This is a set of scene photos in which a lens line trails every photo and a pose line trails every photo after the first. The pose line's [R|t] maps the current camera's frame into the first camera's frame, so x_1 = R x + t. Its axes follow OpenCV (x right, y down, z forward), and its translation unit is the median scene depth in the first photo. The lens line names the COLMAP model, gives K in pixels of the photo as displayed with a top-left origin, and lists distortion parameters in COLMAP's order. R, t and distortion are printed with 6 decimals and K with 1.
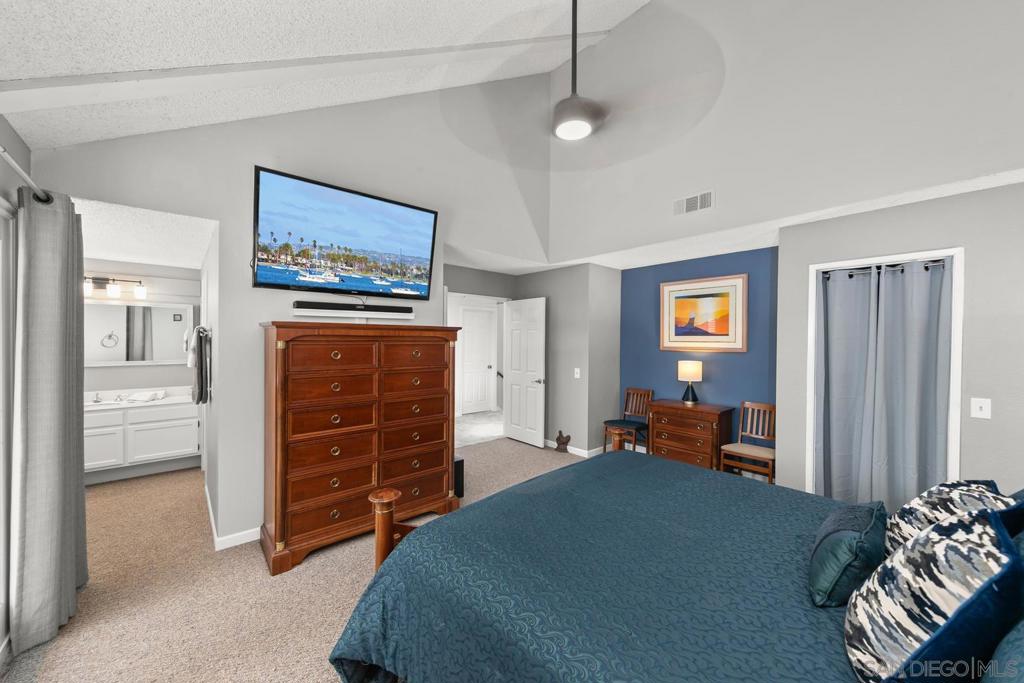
lens RADIAL K [[377.1, 0, 512.6], [0, 377.1, 345.3], [0, 0, 1]] dist [0.003461, 0.000055]
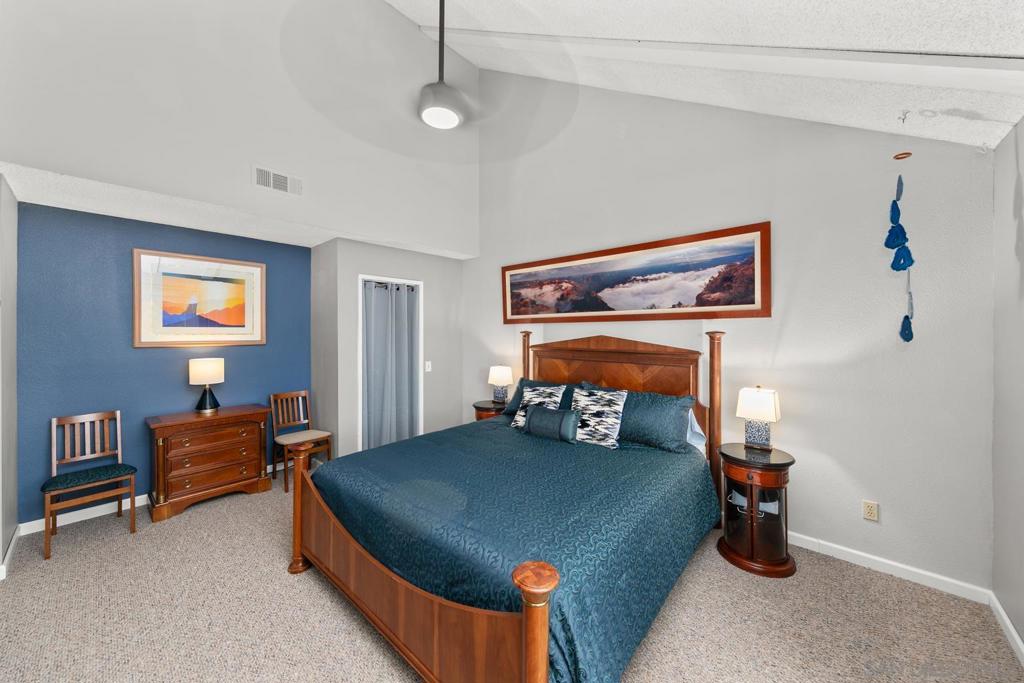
lens RADIAL K [[377.1, 0, 506.7], [0, 377.1, 331.7], [0, 0, 1]] dist [0.003461, 0.000055]
pose [[-0.124318, -0.001920, 0.992241, -0.419175], [0.017129, 0.999845, 0.004081, -0.007361], [-0.992095, 0.017503, -0.124266, 0.490138]]
